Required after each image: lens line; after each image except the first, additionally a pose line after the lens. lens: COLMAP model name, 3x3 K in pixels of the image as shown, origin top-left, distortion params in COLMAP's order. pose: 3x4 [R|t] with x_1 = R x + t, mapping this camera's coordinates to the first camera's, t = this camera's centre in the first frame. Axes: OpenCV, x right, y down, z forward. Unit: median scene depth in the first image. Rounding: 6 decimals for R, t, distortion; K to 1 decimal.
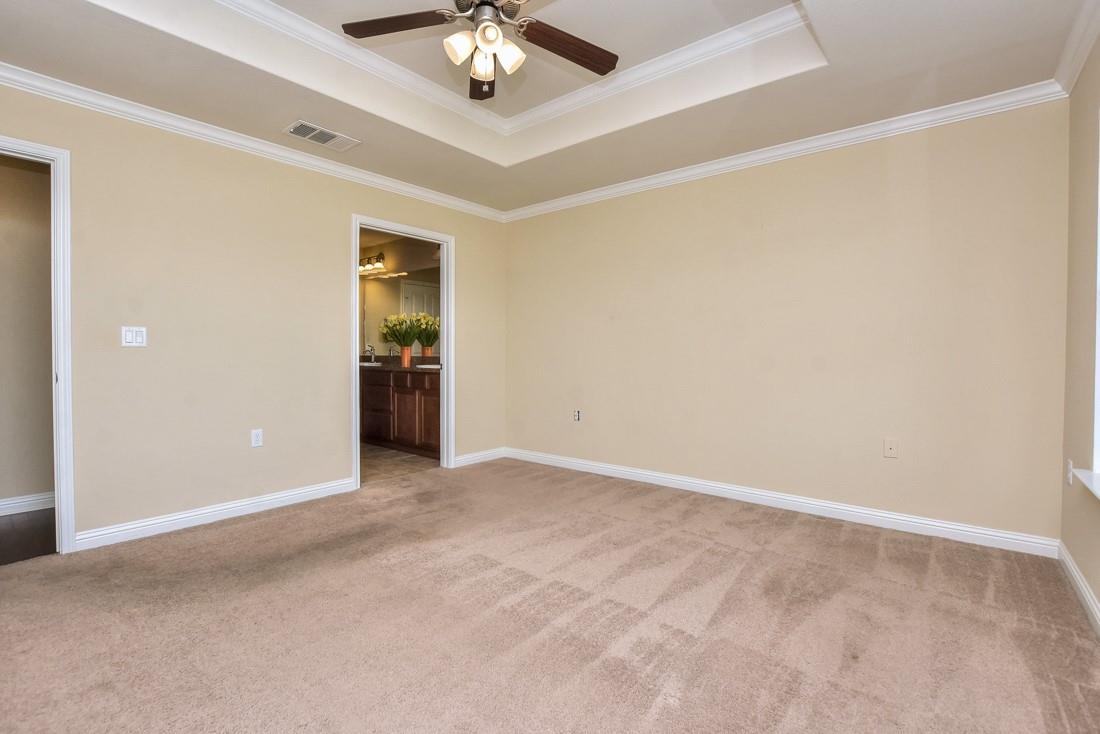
lens RADIAL K [[497.3, 0, 545.5], [0, 497.3, 363.1], [0, 0, 1]] dist [-0.030273, 0.001032]
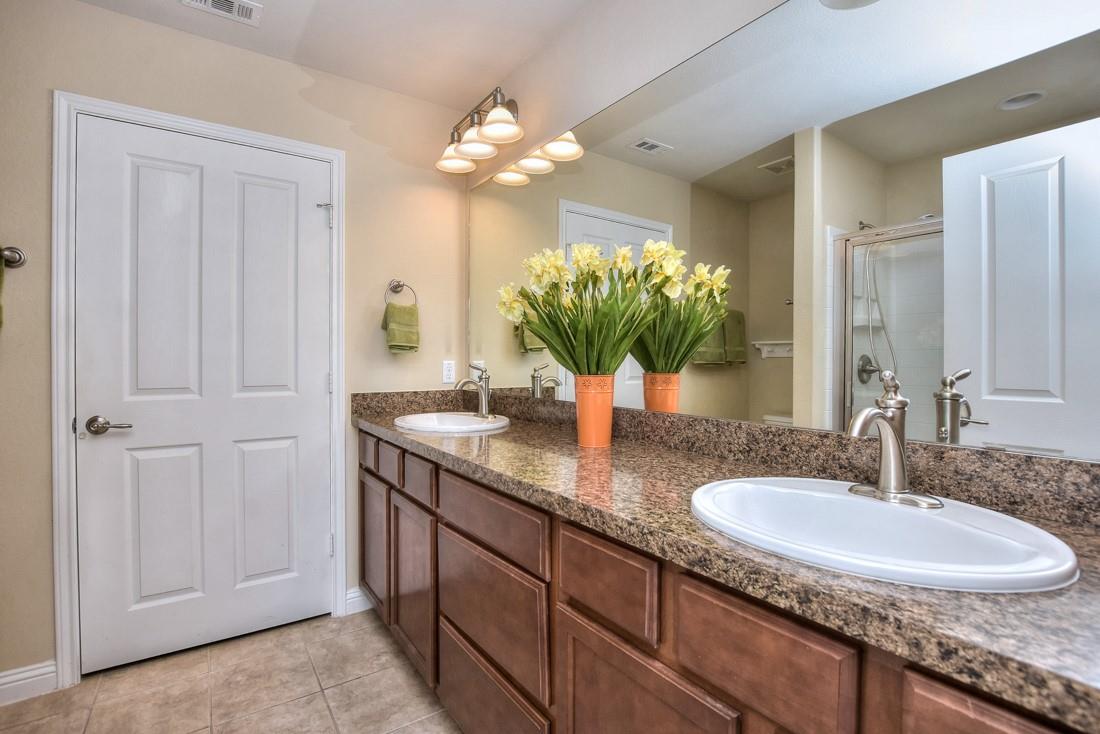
lens RADIAL K [[497.3, 0, 545.5], [0, 497.3, 363.1], [0, 0, 1]] dist [-0.030273, 0.001032]
pose [[0.963634, 0.012770, -0.266920, -0.234704], [-0.011379, 0.999912, 0.006758, -0.040374], [0.266983, -0.003475, 0.963695, 0.737851]]
